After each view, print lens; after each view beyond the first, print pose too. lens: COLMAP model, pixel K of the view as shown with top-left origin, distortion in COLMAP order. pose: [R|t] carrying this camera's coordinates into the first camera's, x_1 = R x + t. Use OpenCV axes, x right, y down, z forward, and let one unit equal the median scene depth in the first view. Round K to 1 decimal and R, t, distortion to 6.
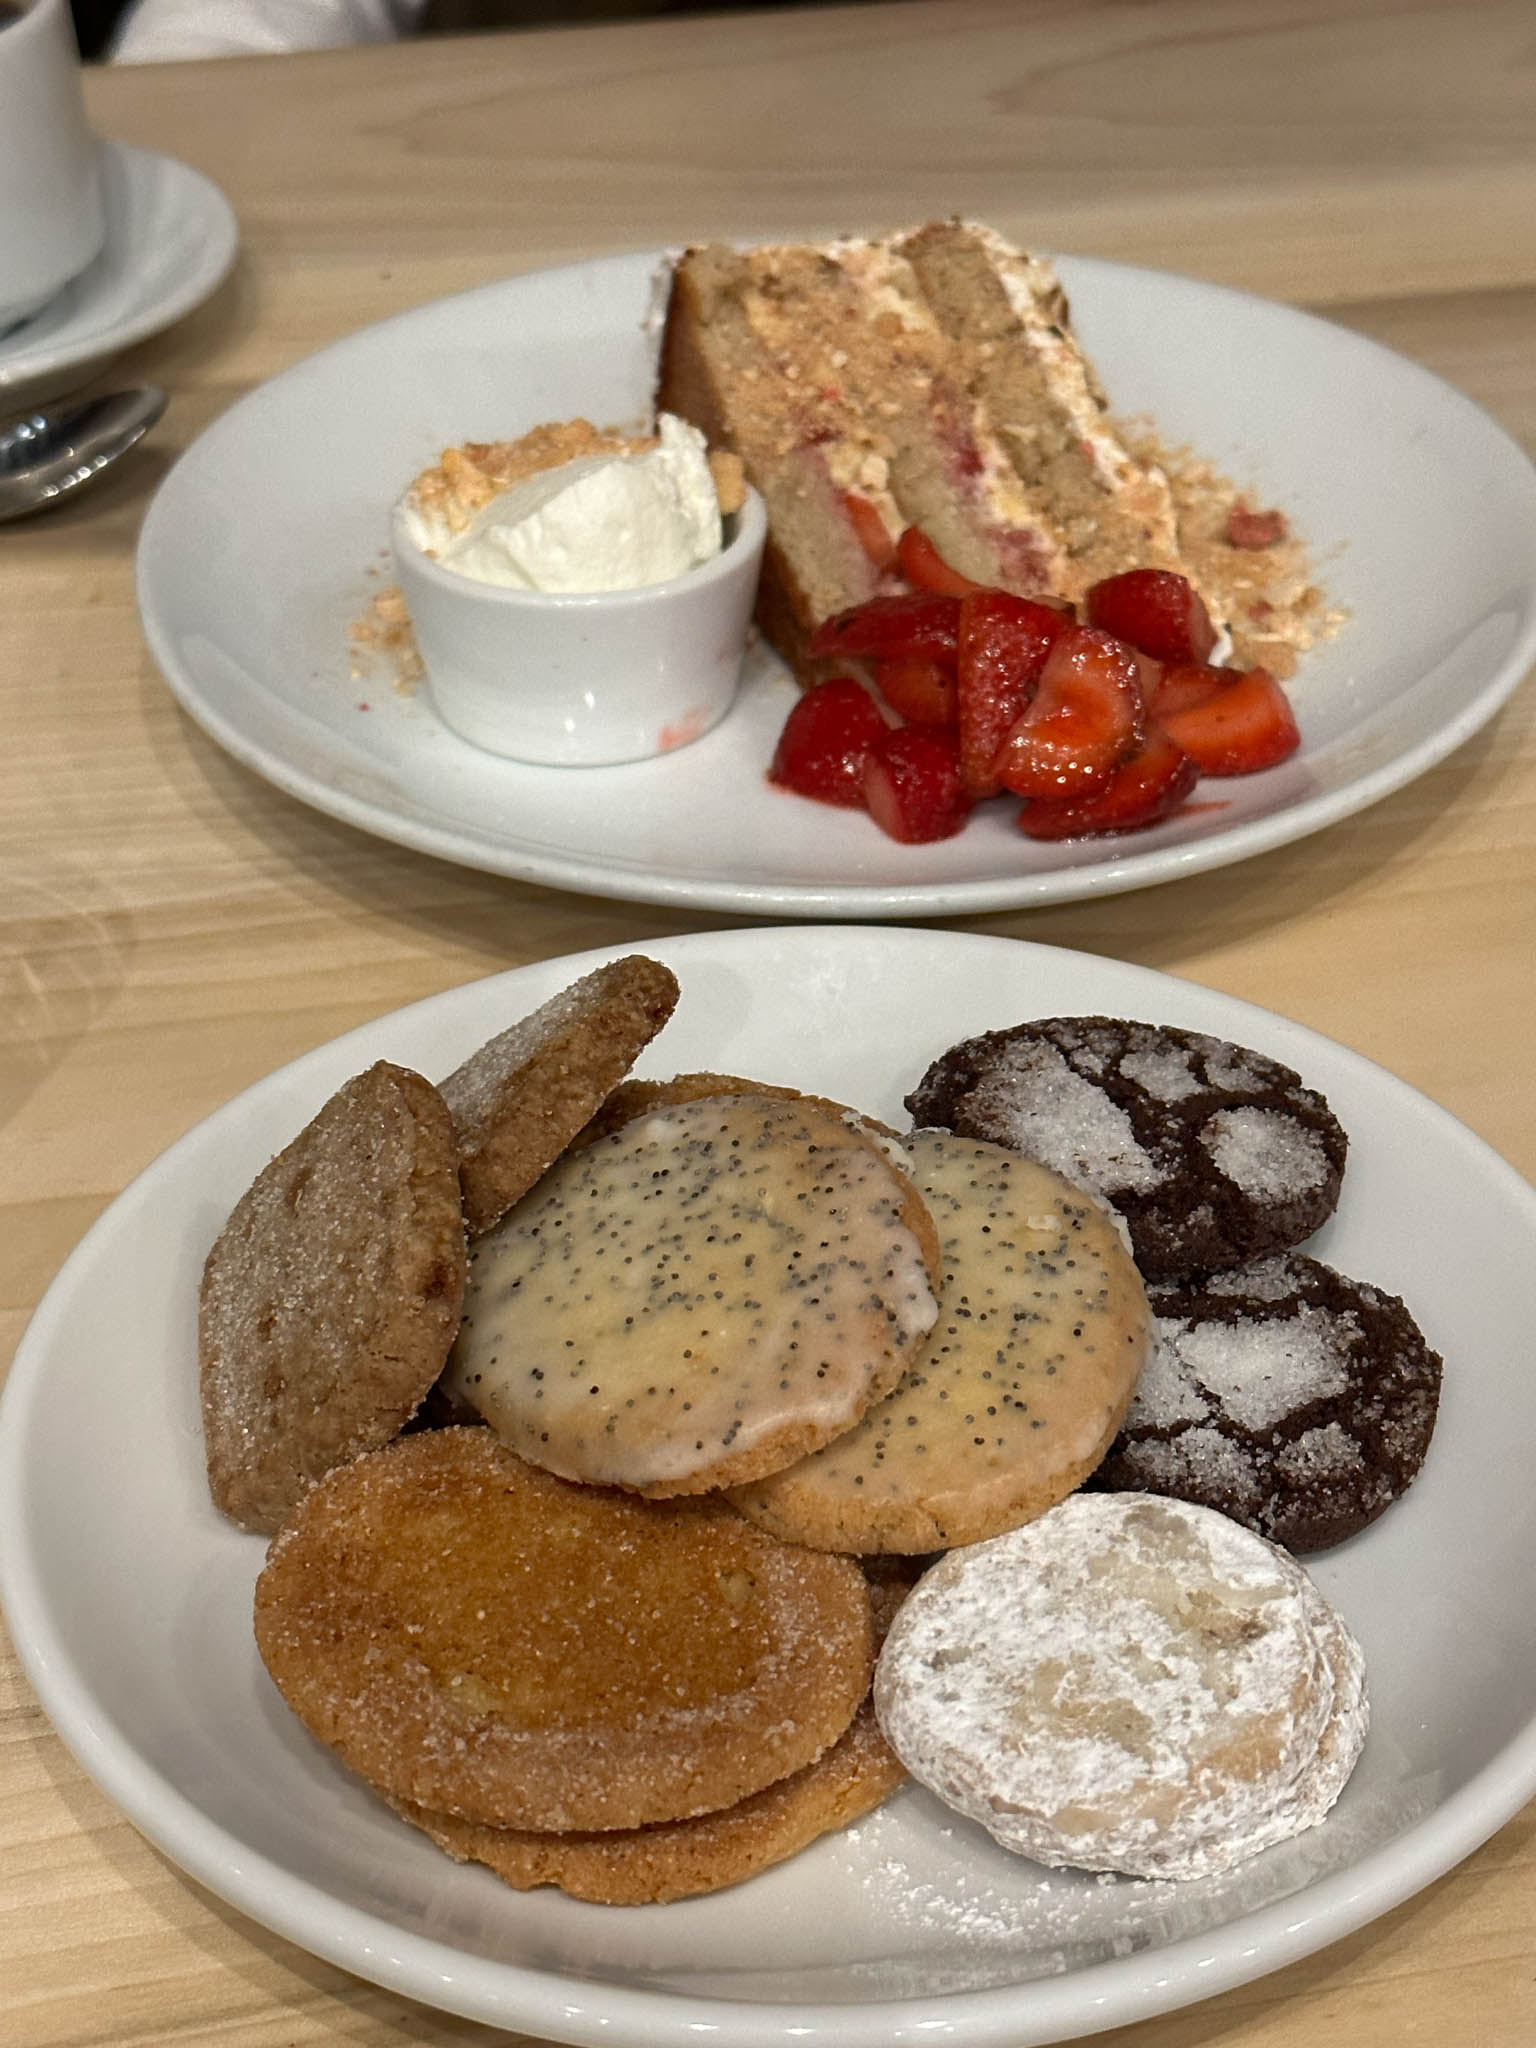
lens RADIAL K [[3480.4, 0, 768.5], [0, 3480.4, 1023.7], [0, 0, 1]] dist [-0.018633, 0.000000]
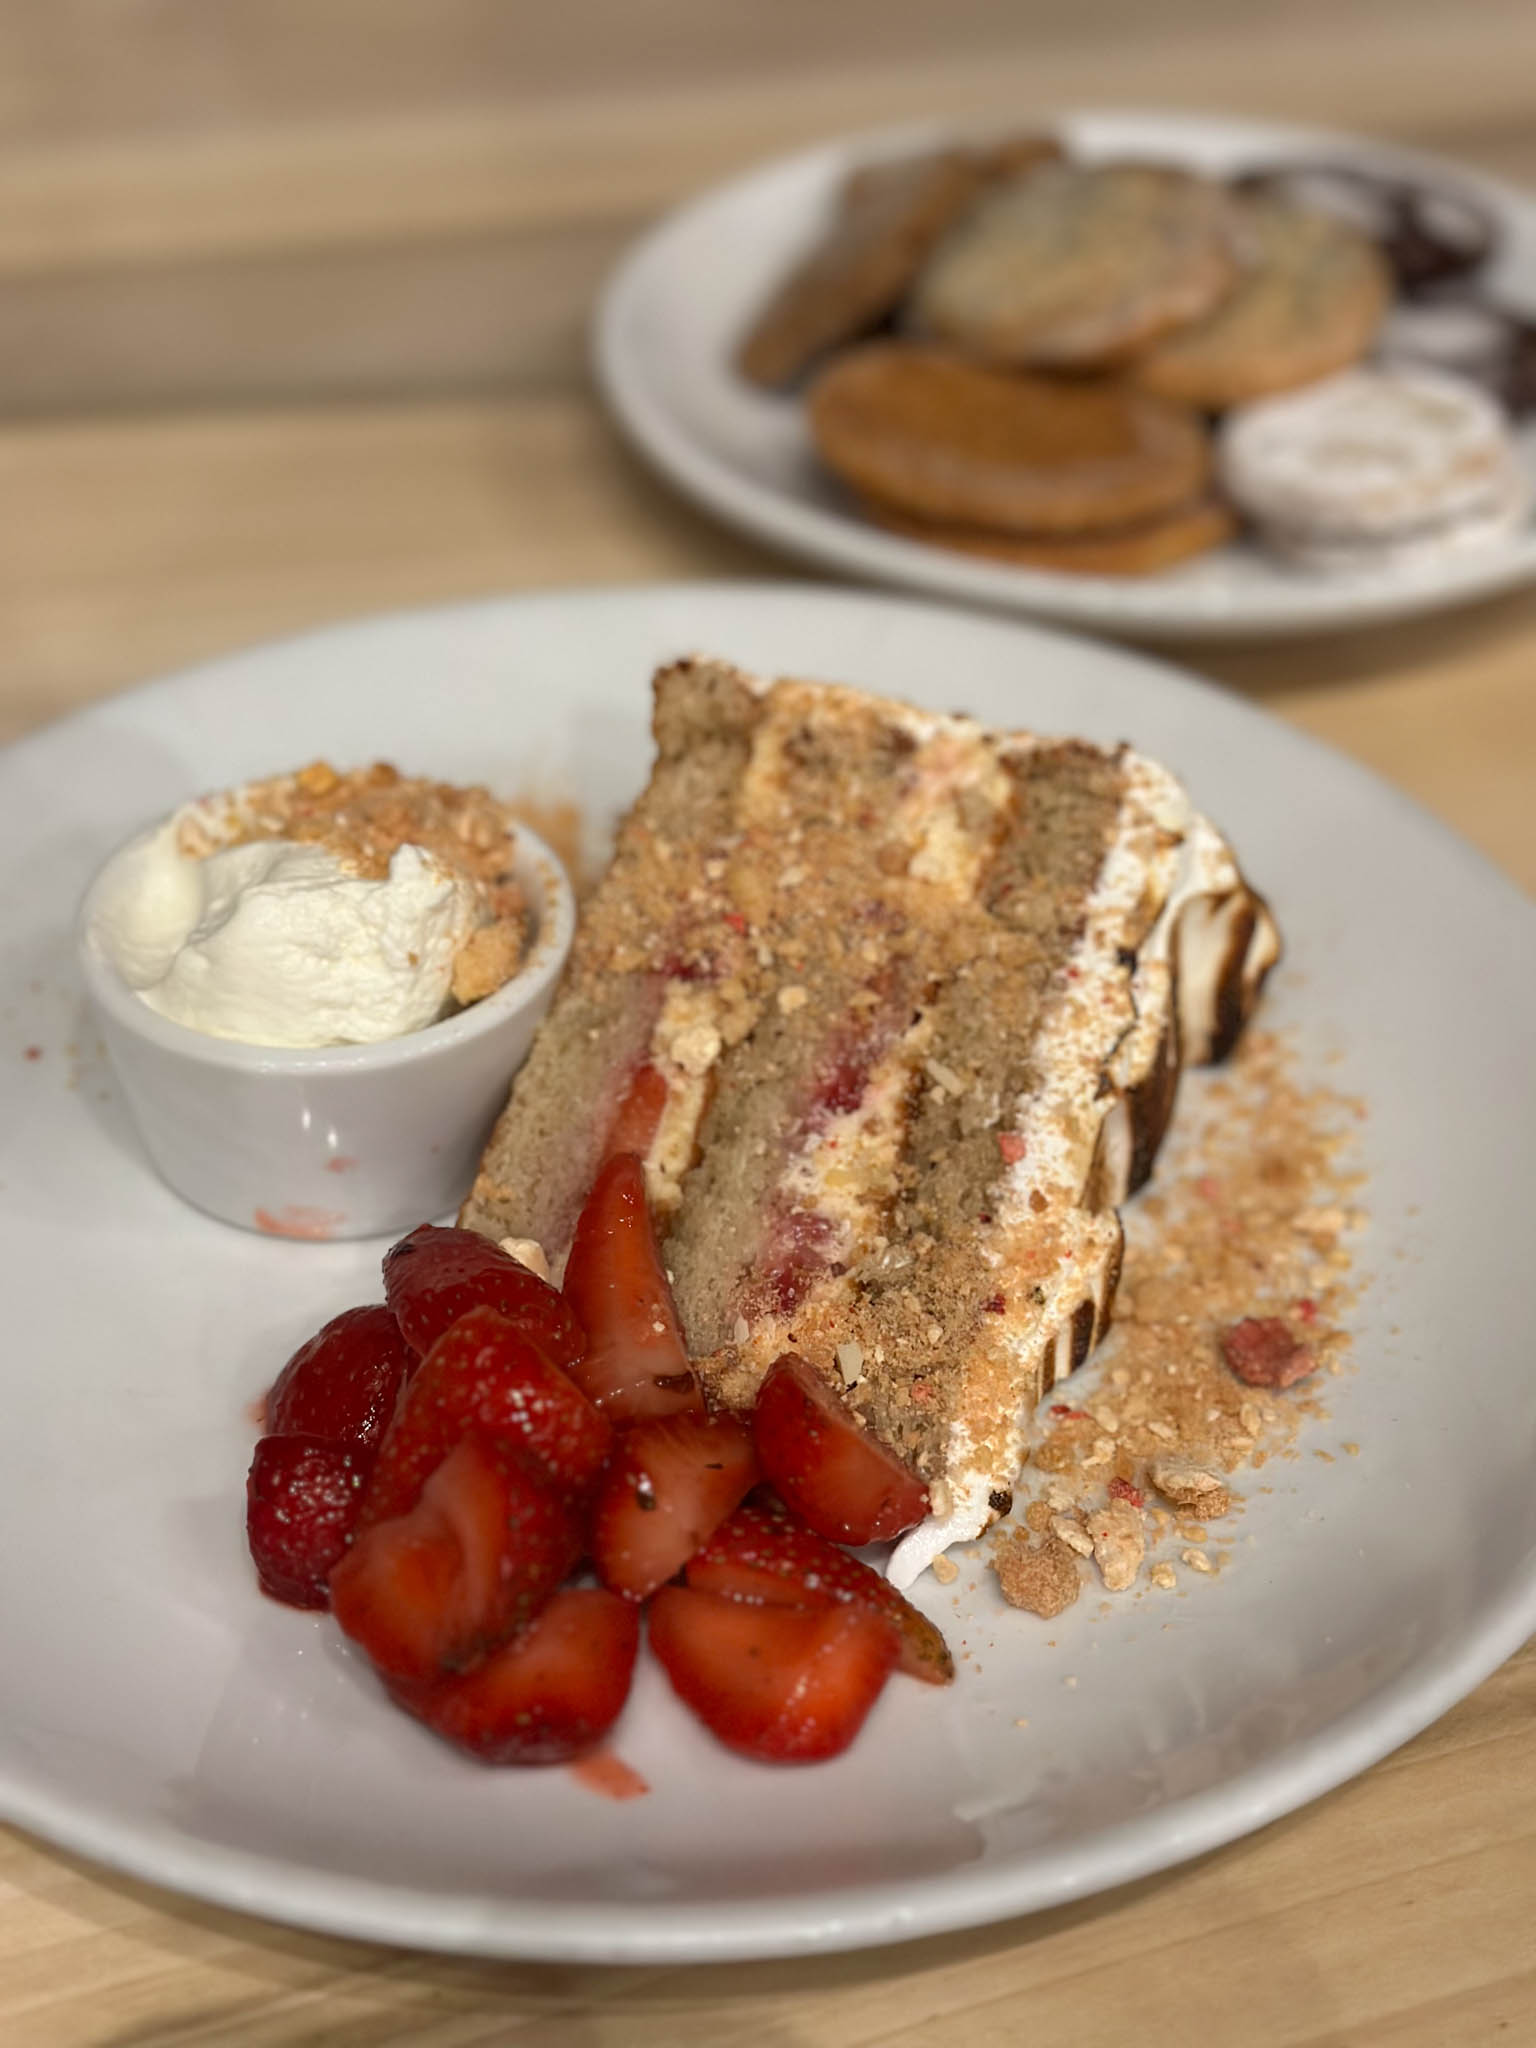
lens RADIAL K [[2834.6, 0, 767.6], [0, 2834.6, 1024.2], [0, 0, 1]] dist [0.040420, 0.000000]
pose [[0.773075, 0.418962, -0.476263, 0.305695], [-0.395207, 0.905423, 0.154984, -0.252147], [0.496152, 0.068408, 0.865537, 0.499602]]
